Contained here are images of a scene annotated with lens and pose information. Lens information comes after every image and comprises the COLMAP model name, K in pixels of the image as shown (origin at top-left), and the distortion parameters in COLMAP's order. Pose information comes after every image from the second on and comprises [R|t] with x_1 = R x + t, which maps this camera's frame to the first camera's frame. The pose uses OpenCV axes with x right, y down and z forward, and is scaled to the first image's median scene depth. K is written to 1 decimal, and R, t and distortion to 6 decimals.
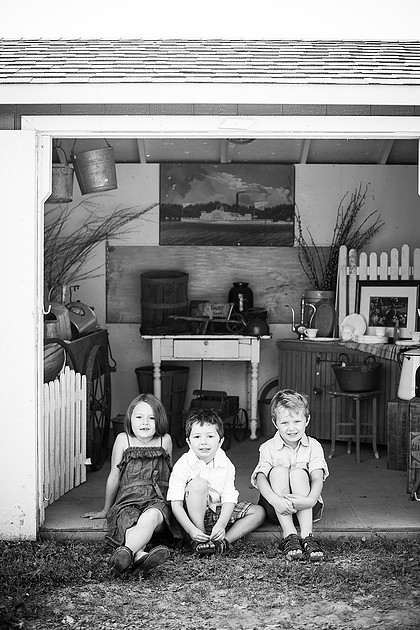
lens RADIAL K [[946.6, 0, 212.6], [0, 946.6, 317.6], [0, 0, 1]] dist [-0.130136, 0.000000]
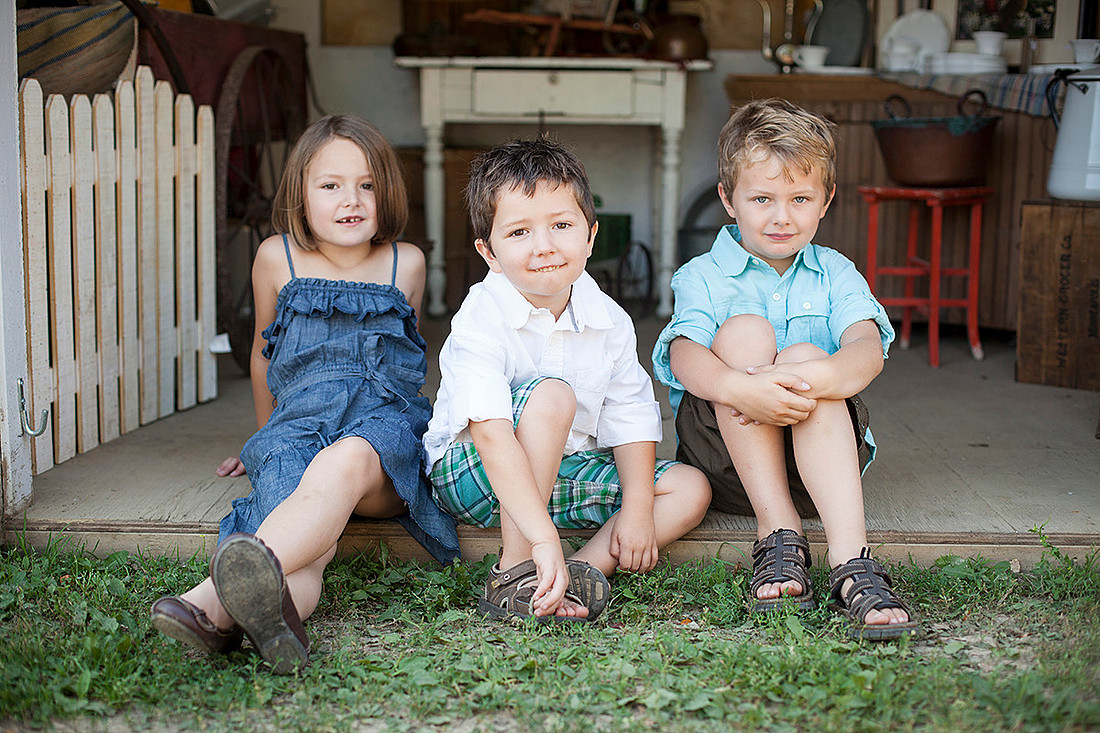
lens RADIAL K [[1652.7, 0, 547.4], [0, 1652.7, 362.4], [0, 0, 1]] dist [-0.130136, 0.000000]
pose [[0.999642, 0.011404, -0.024201, 0.011830], [-0.008444, 0.992847, 0.119093, 0.082073], [0.025387, -0.118846, 0.992588, 0.362410]]
